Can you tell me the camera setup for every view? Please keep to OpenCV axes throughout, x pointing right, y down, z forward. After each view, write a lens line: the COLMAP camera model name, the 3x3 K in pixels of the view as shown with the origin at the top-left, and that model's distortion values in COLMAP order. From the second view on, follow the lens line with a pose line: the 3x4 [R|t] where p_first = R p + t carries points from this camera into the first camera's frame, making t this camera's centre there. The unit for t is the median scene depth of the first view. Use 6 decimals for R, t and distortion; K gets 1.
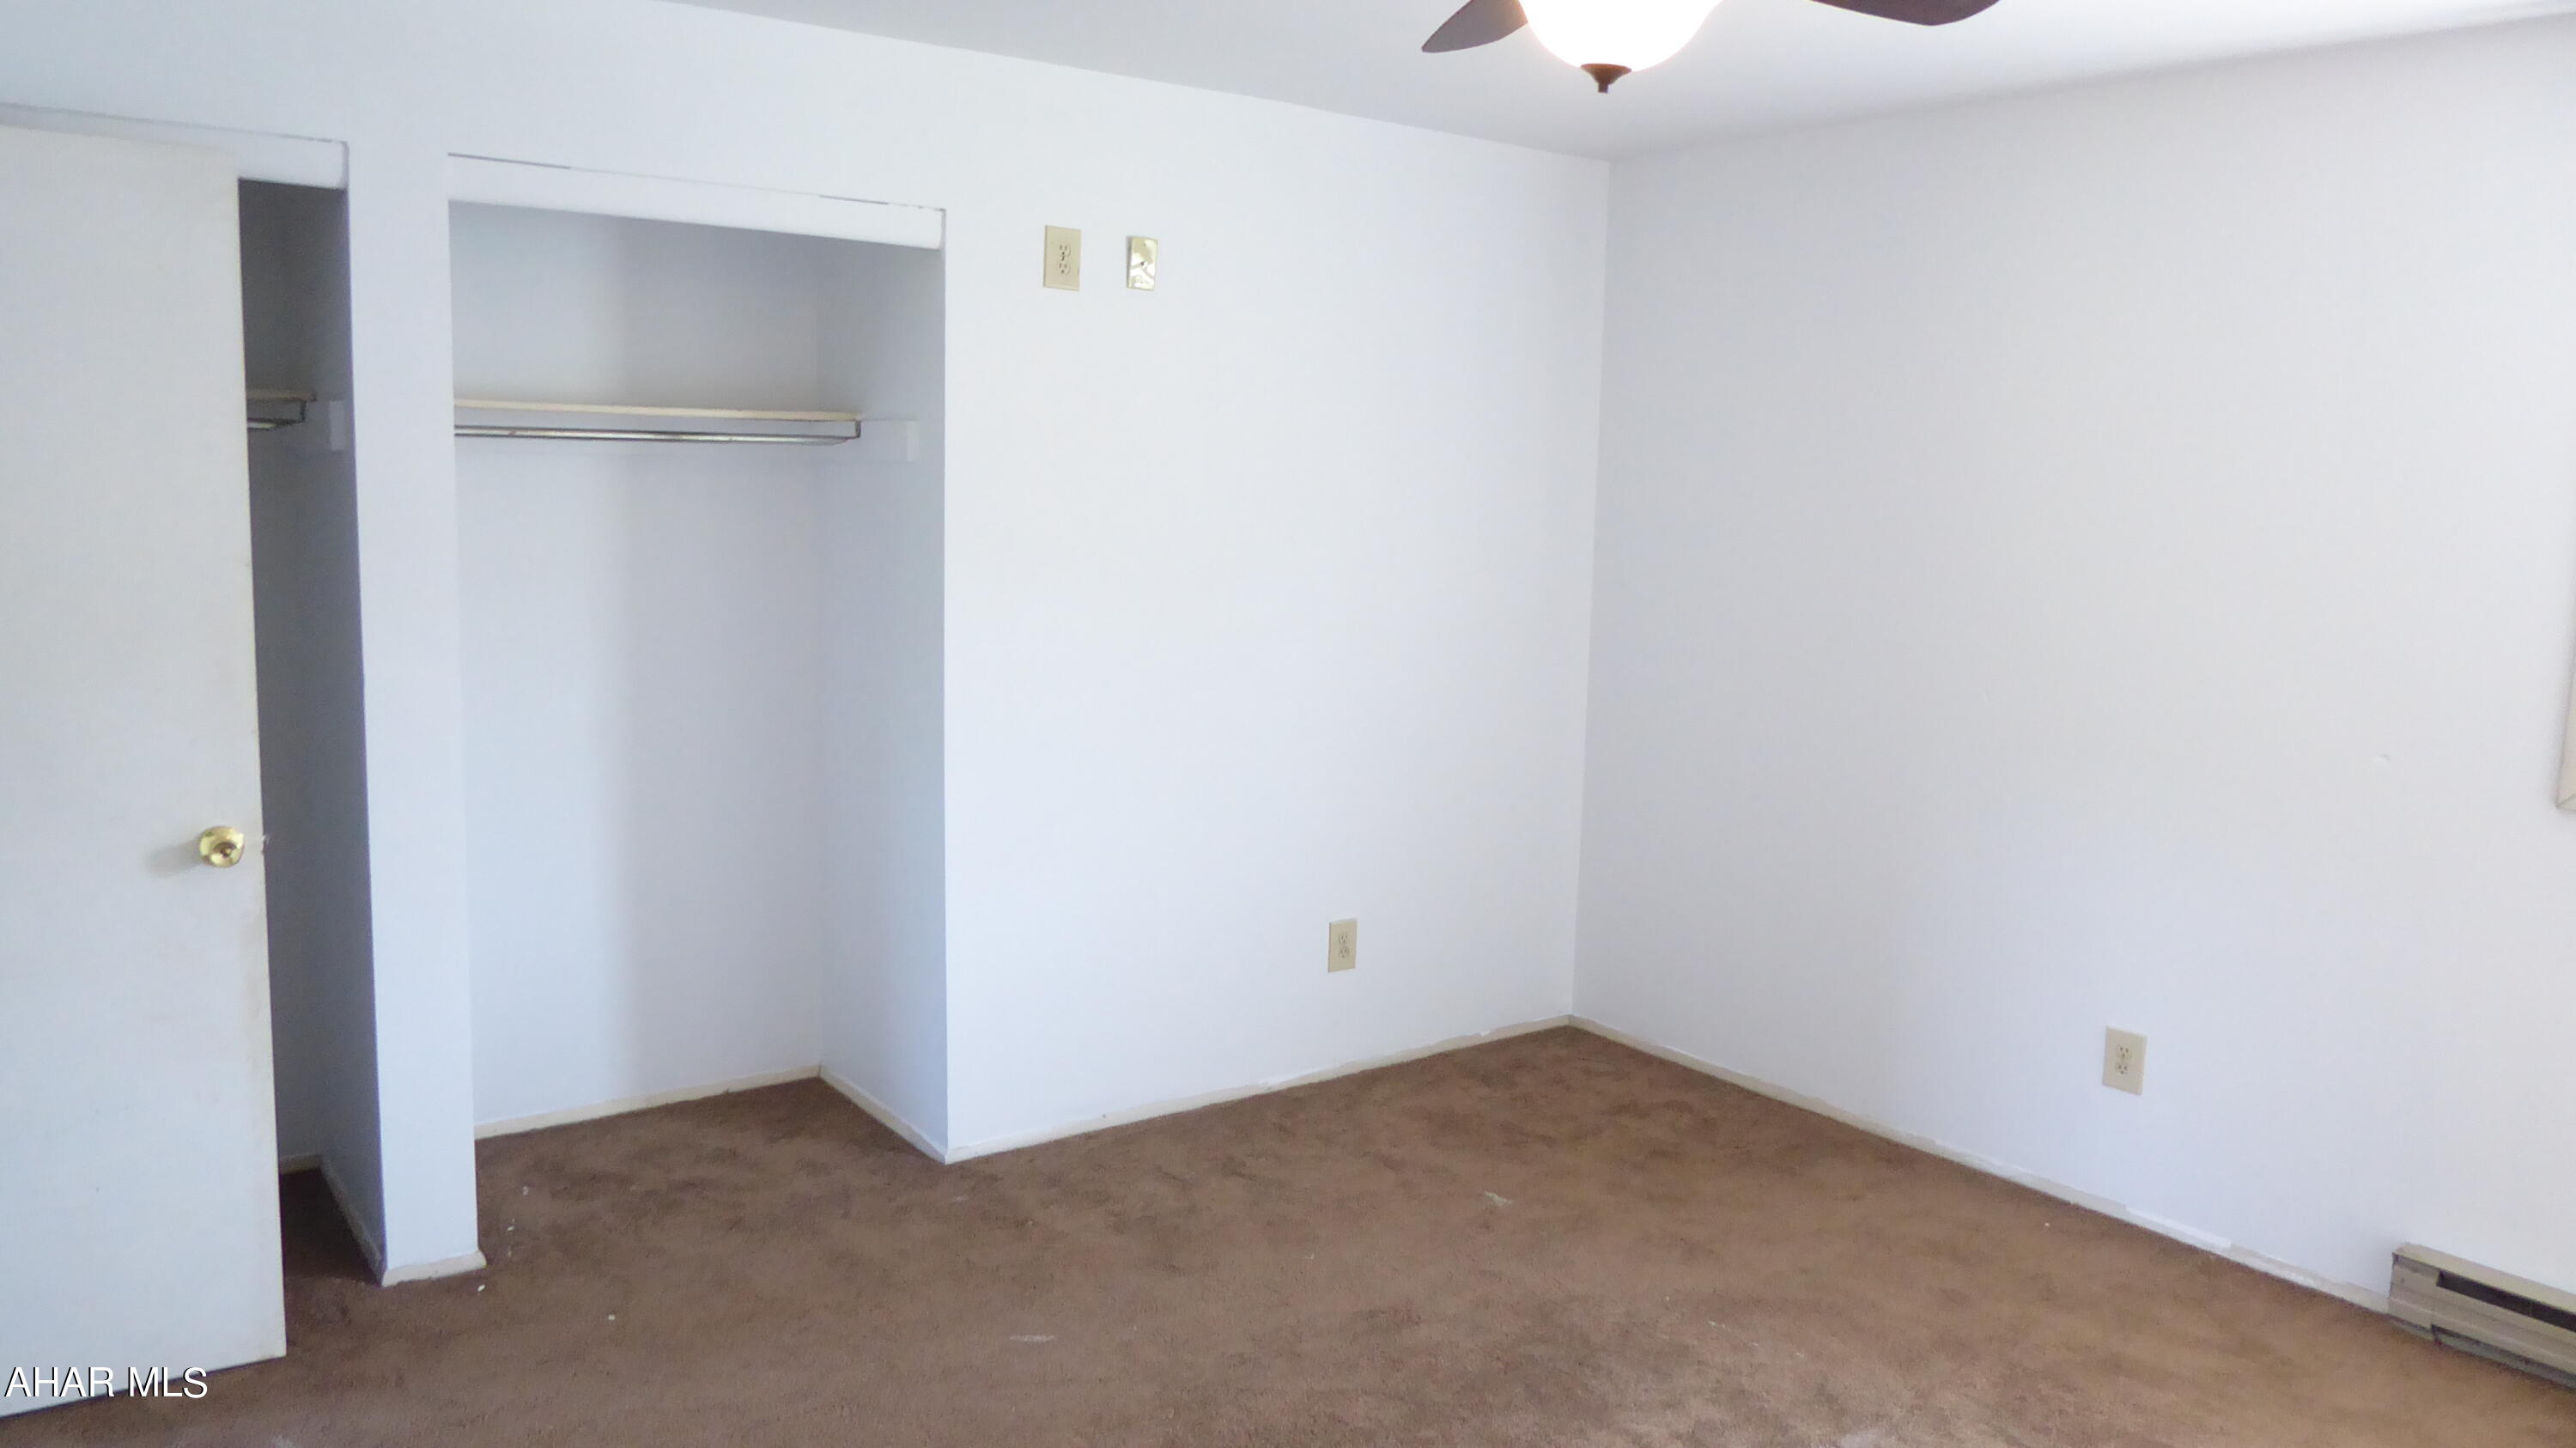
lens RADIAL K [[1868.5, 0, 1288.0], [0, 1868.5, 724.0], [0, 0, 1]] dist [-0.010819, 0.005720]
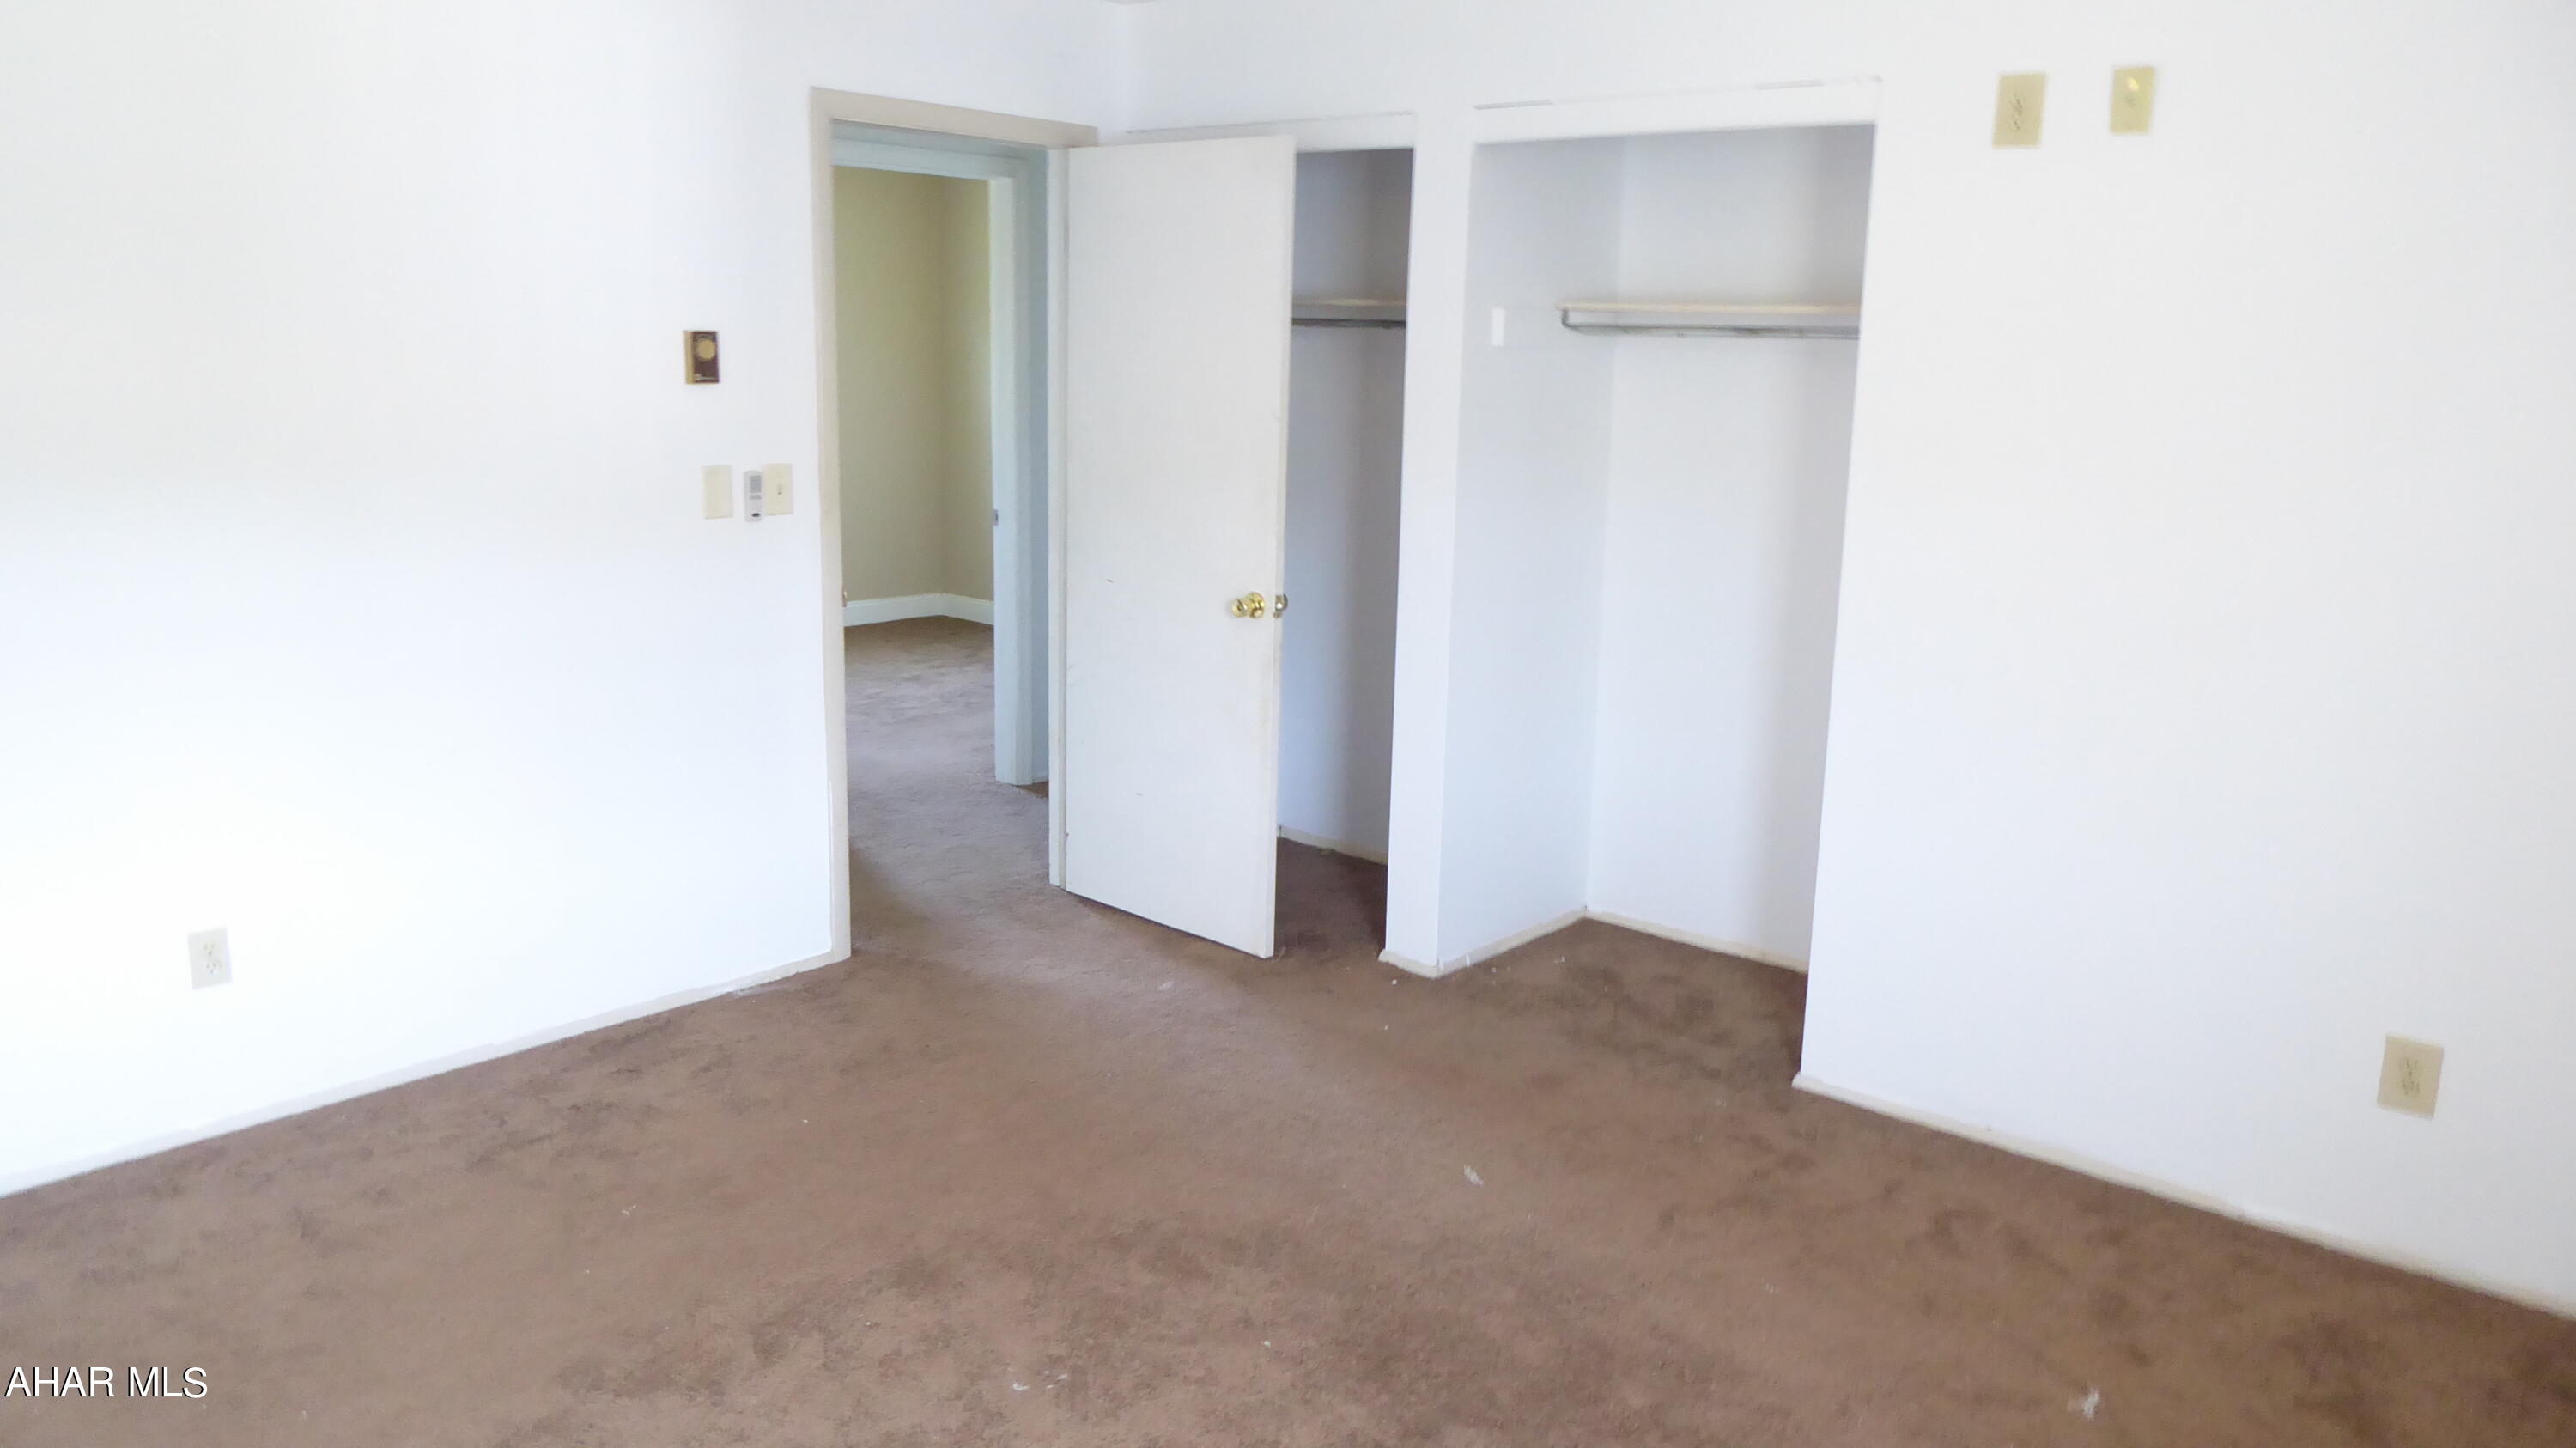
lens RADIAL K [[1868.5, 0, 1288.0], [0, 1868.5, 724.0], [0, 0, 1]] dist [-0.010819, 0.005720]
pose [[0.205156, 0.177561, -0.962488, 0.709165], [-0.154618, 0.976937, 0.147269, -0.052846], [0.966439, 0.118605, 0.227879, 0.544842]]
